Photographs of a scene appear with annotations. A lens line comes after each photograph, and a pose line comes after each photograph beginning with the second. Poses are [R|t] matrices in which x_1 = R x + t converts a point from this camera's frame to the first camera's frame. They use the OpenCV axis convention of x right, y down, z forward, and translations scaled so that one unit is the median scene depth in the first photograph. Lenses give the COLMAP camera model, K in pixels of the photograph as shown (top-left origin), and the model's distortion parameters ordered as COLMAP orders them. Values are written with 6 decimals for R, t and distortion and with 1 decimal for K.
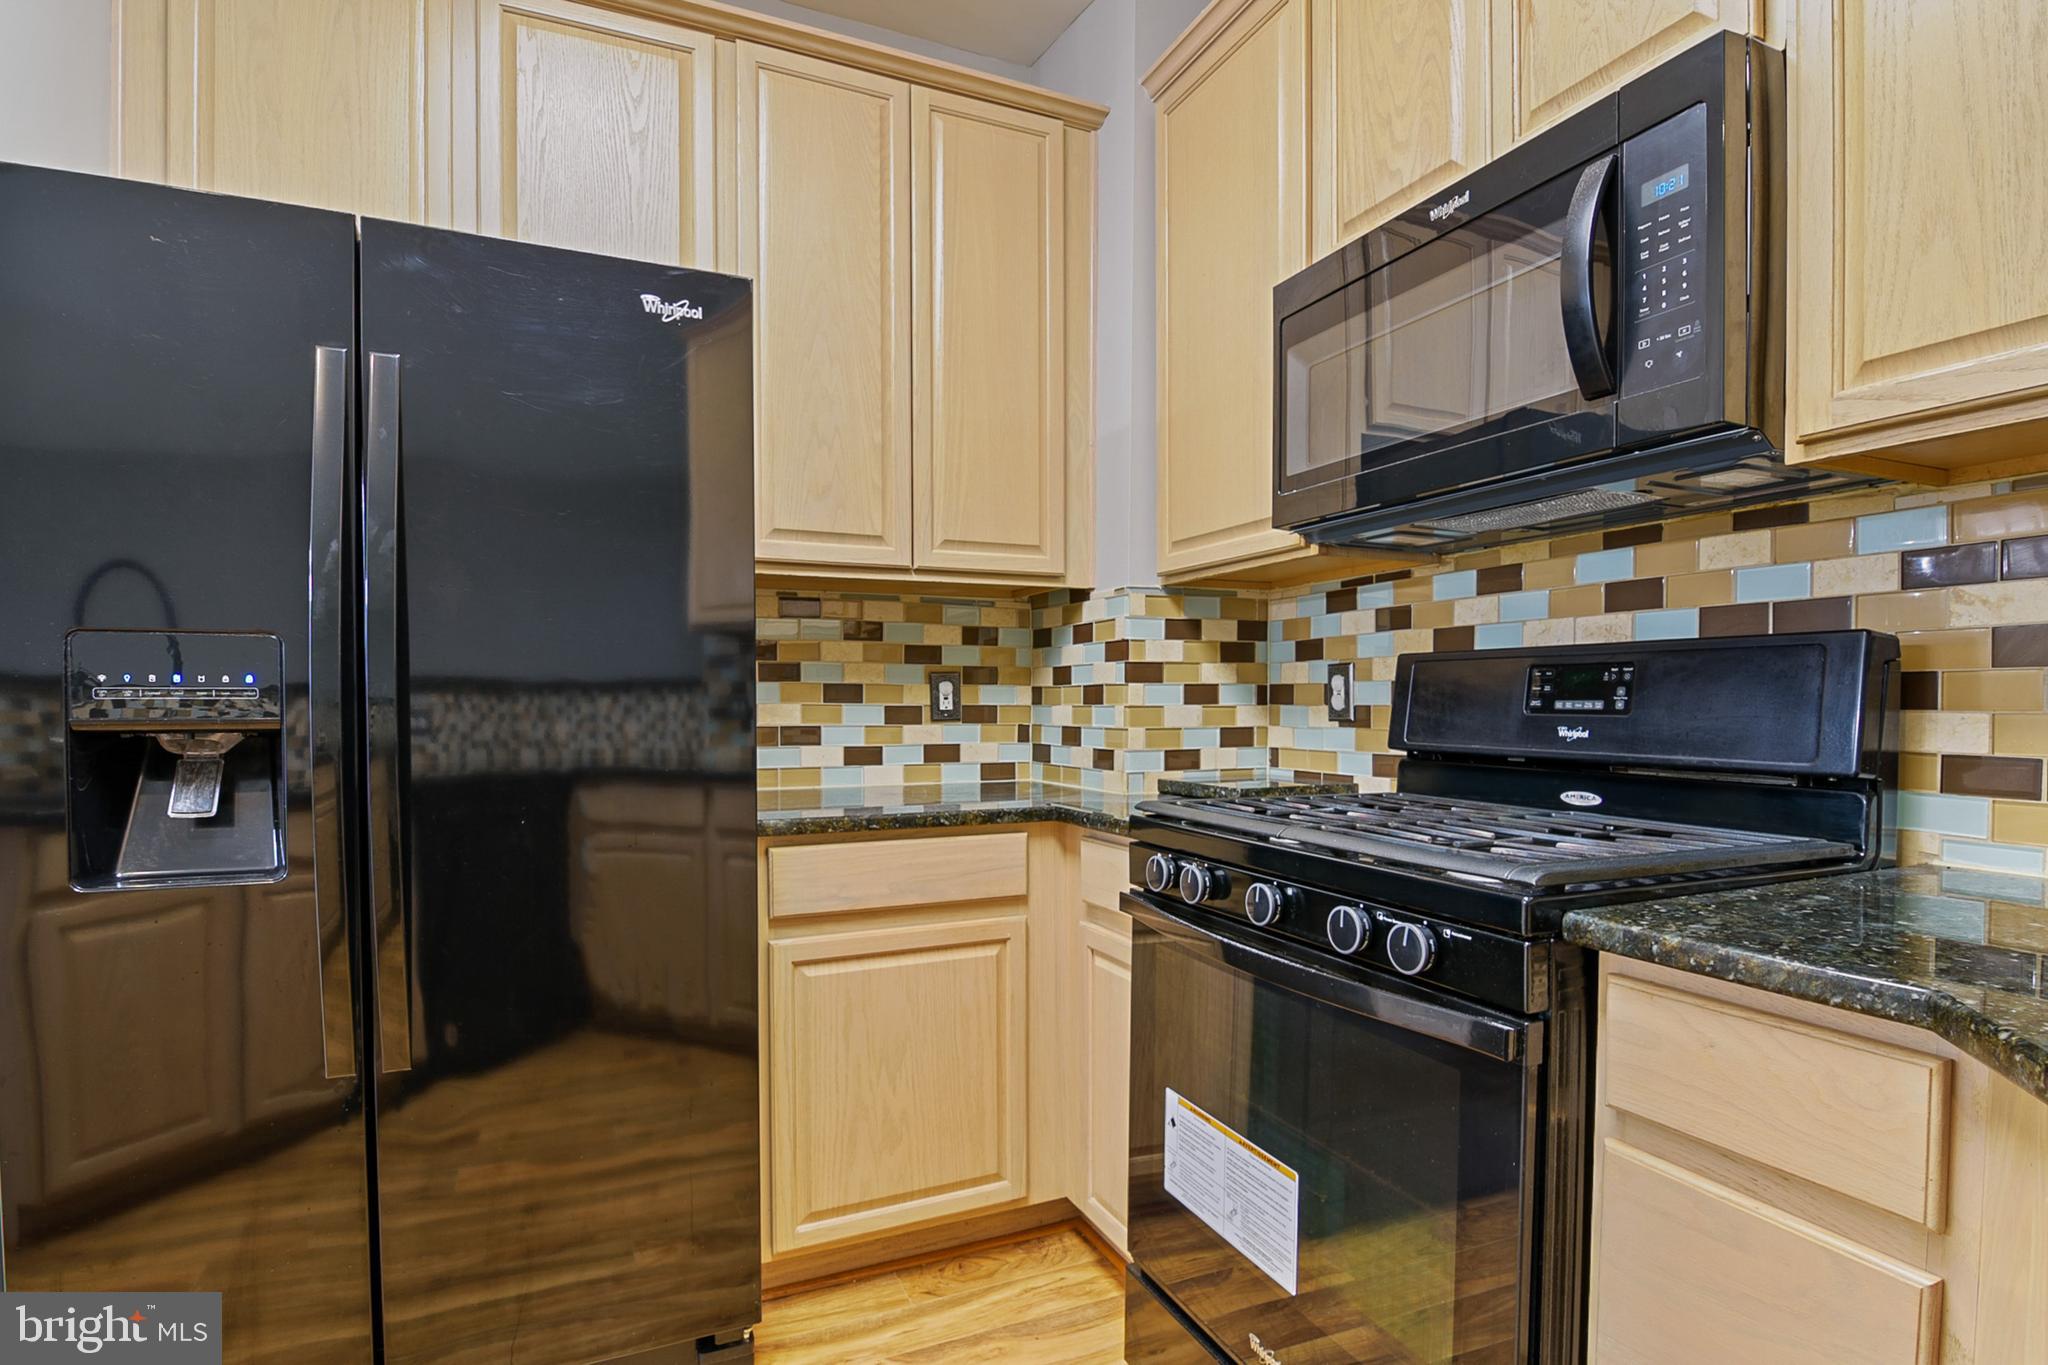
lens RADIAL K [[1016.2, 0, 1025.4], [0, 1016.2, 727.4], [0, 0, 1]] dist [-0.000601, -0.018910]
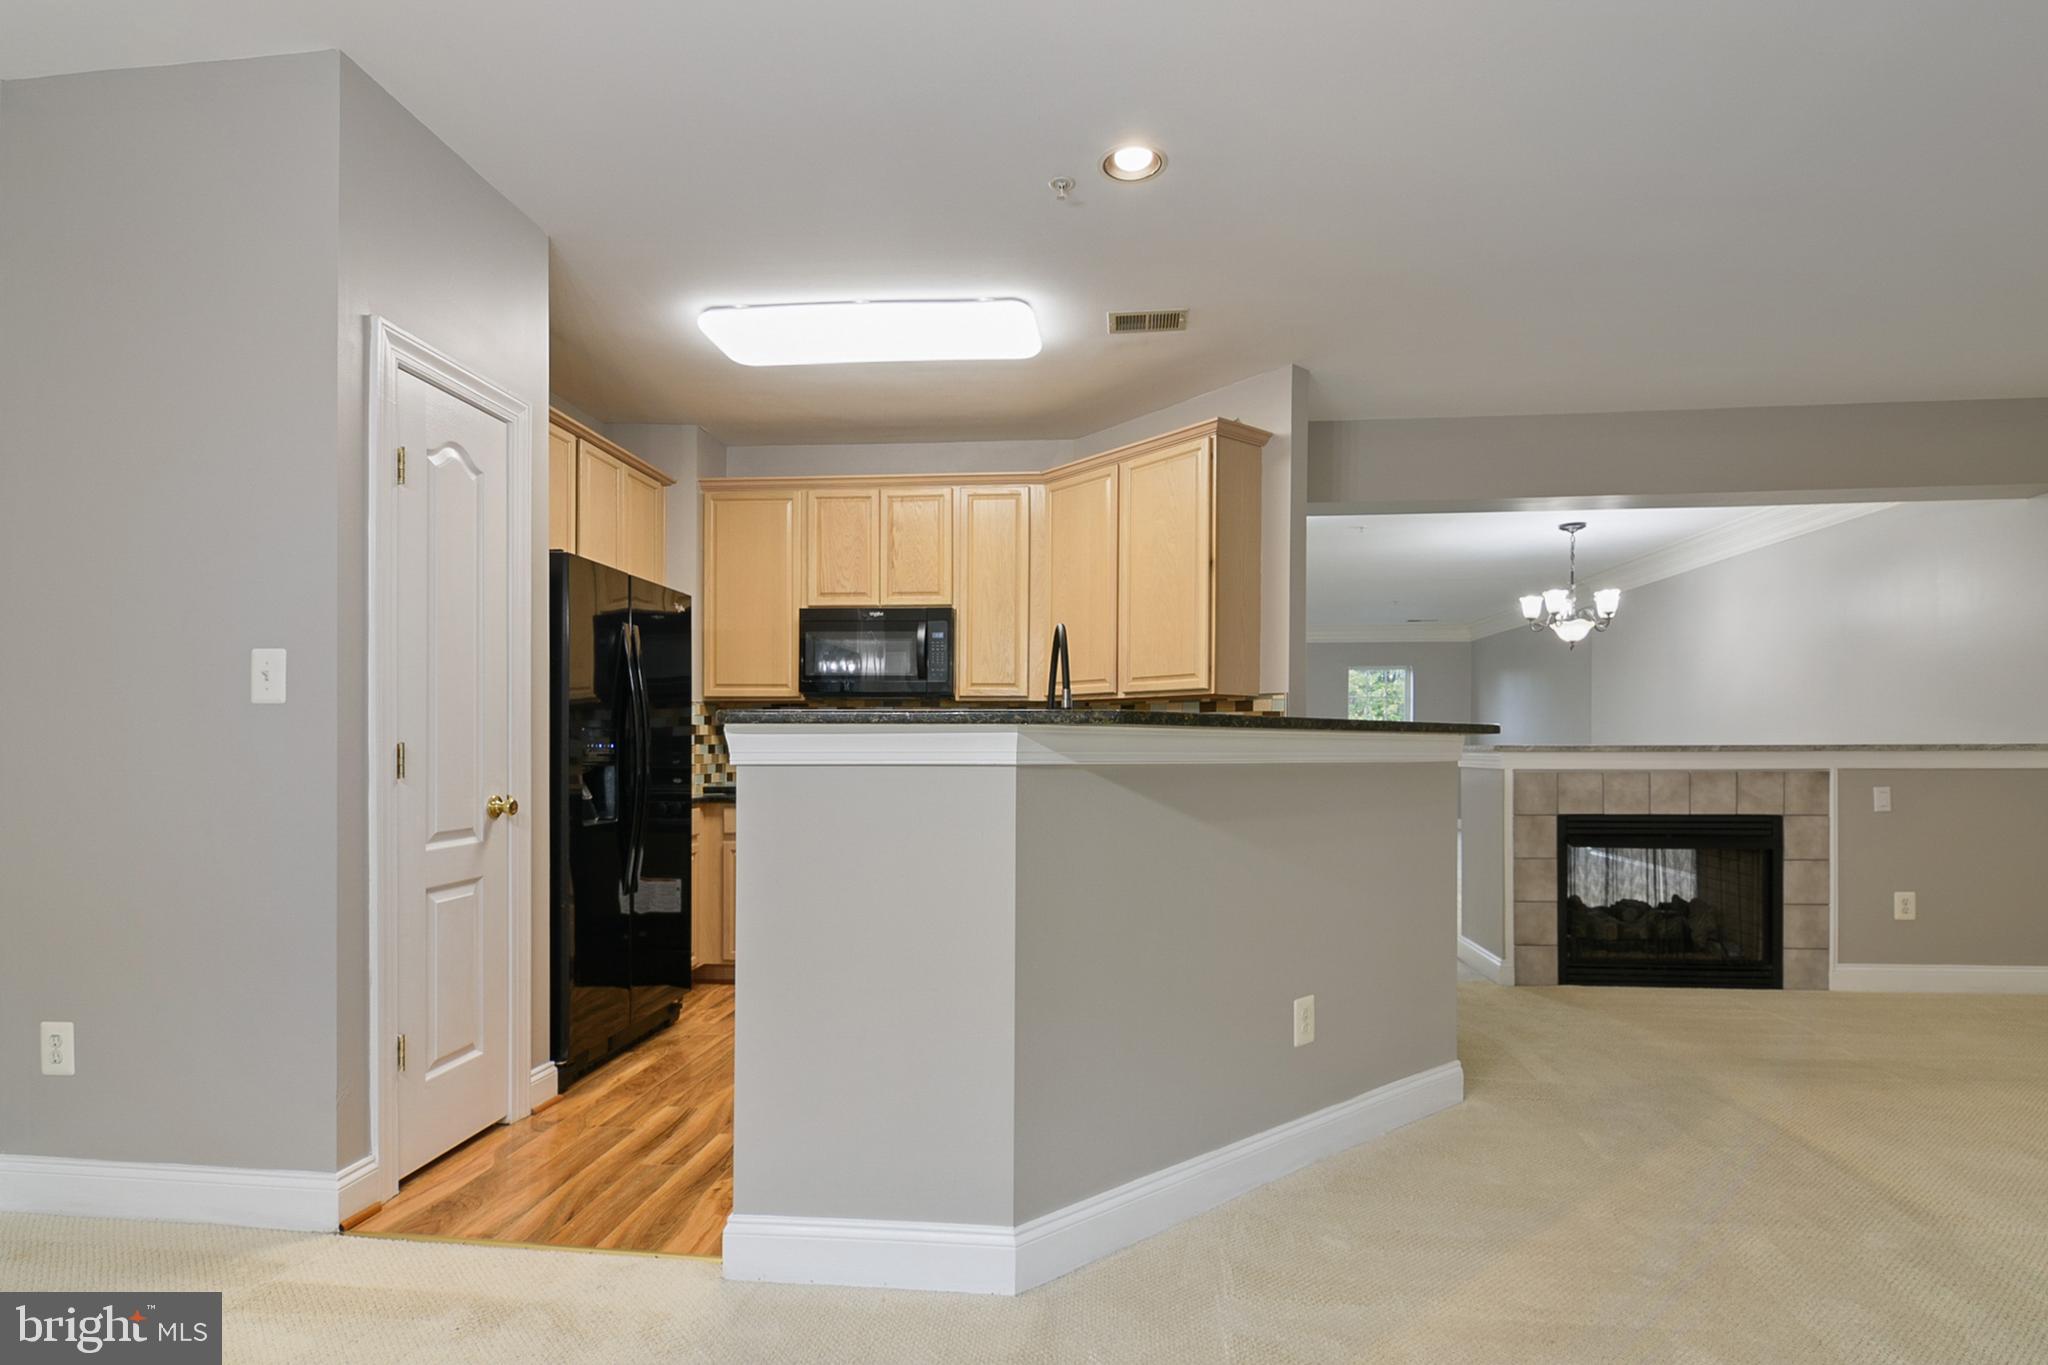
lens RADIAL K [[1009.8, 0, 1038.3], [0, 1009.8, 751.7], [0, 0, 1]] dist [0.013979, -0.015303]
pose [[0.485080, -0.001457, 0.874469, -1.790852], [0.021203, 0.999724, -0.010096, 0.013815], [-0.874213, 0.023439, 0.484977, -0.899089]]
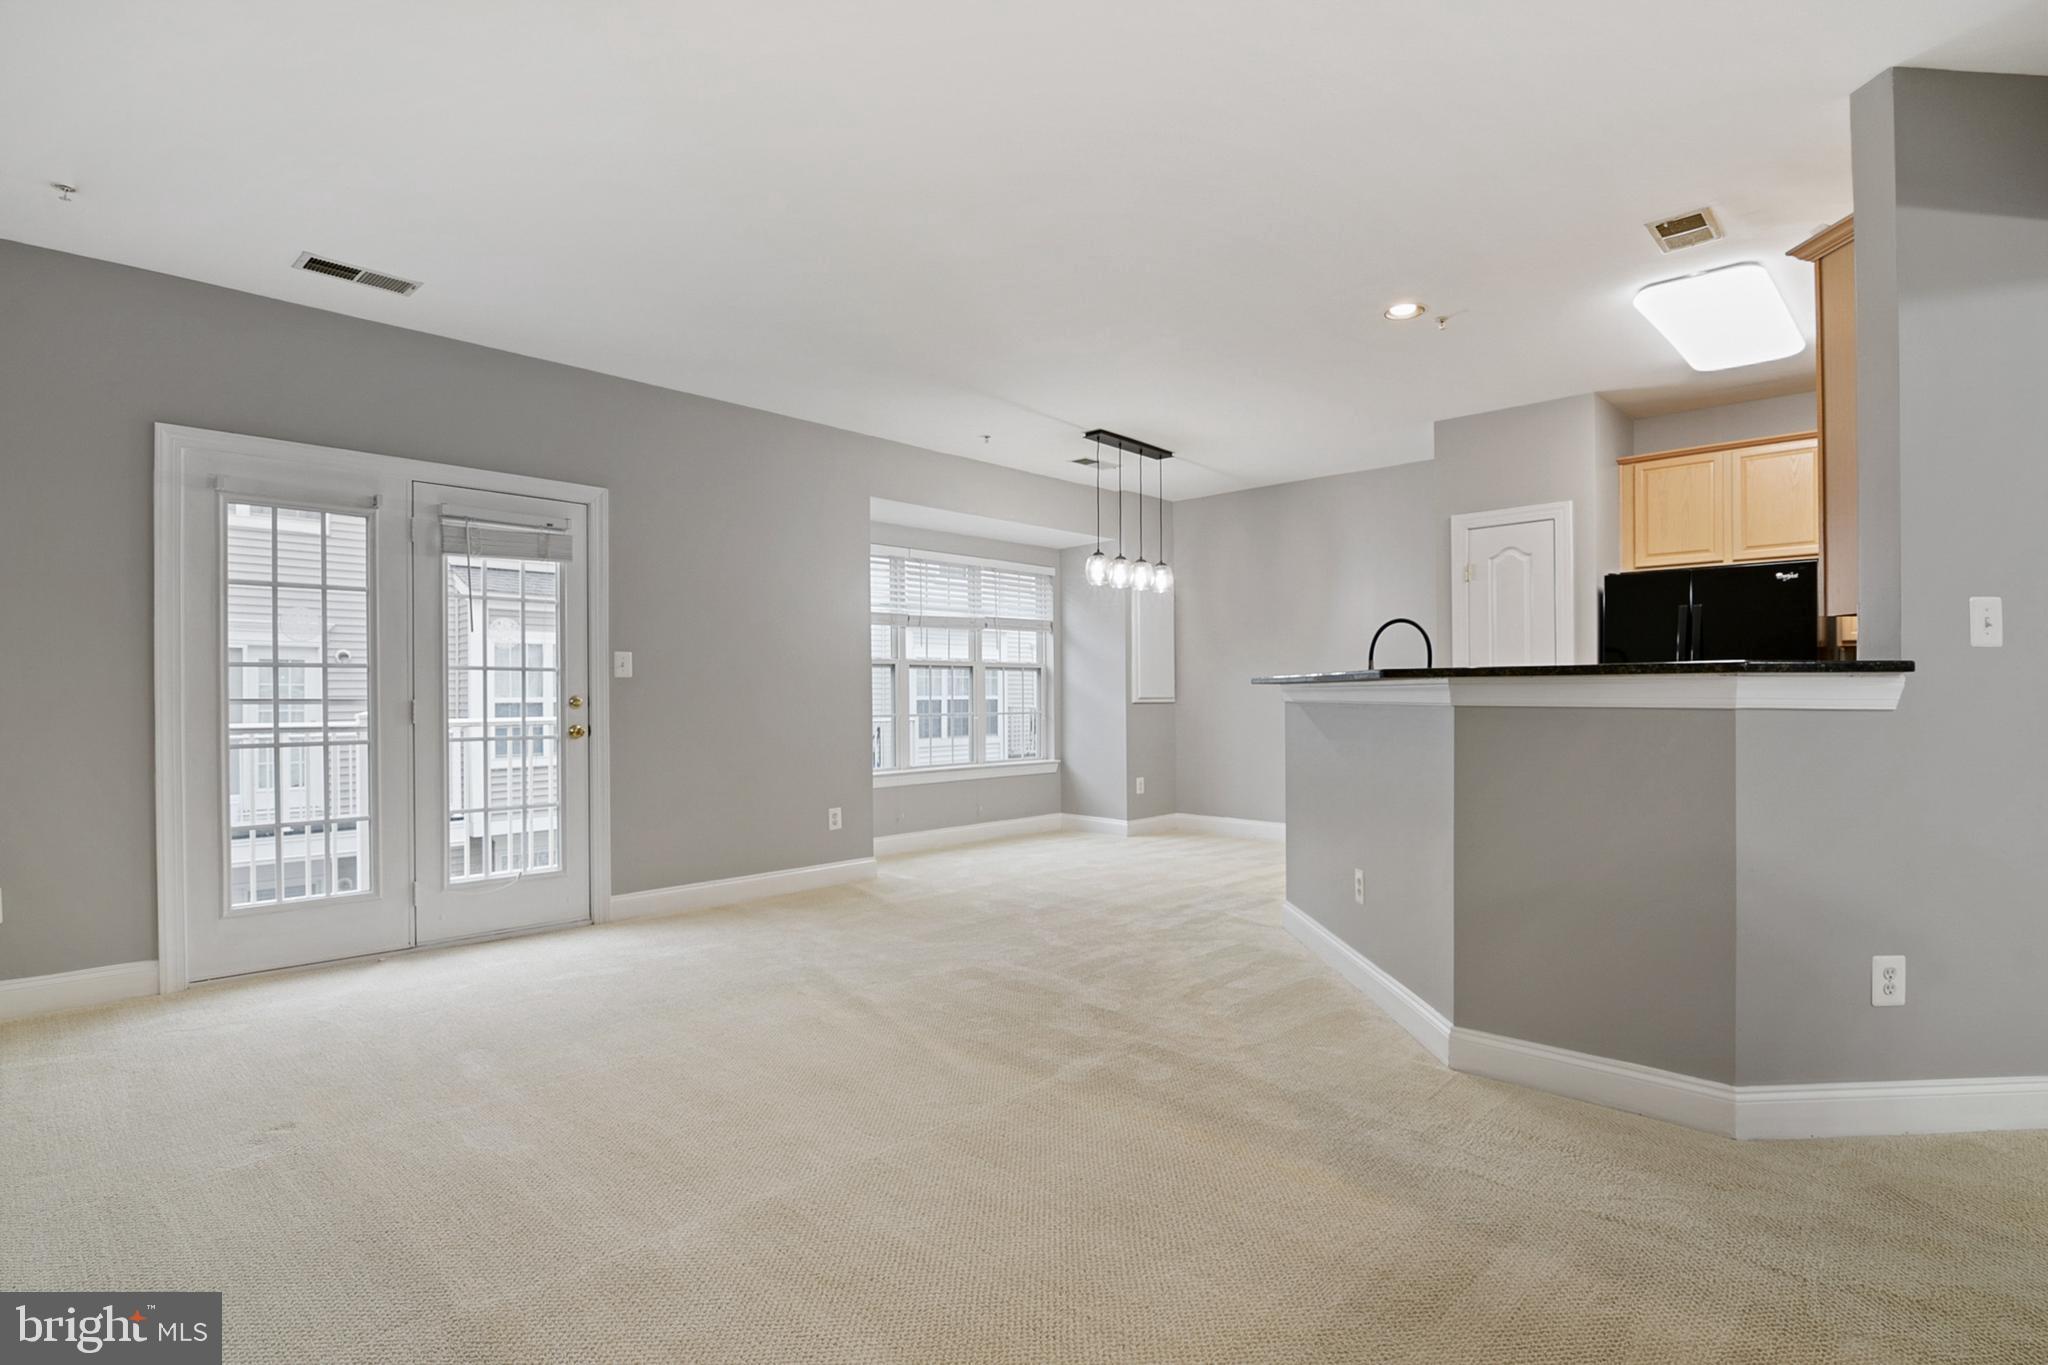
lens RADIAL K [[997.4, 0, 1043.8], [0, 997.4, 702.6], [0, 0, 1]] dist [-0.002116, -0.016608]
pose [[0.390972, 0.007479, -0.920372, 1.306205], [-0.025490, 0.999671, -0.002705, 0.044531], [0.920050, 0.024518, 0.391034, -1.913606]]
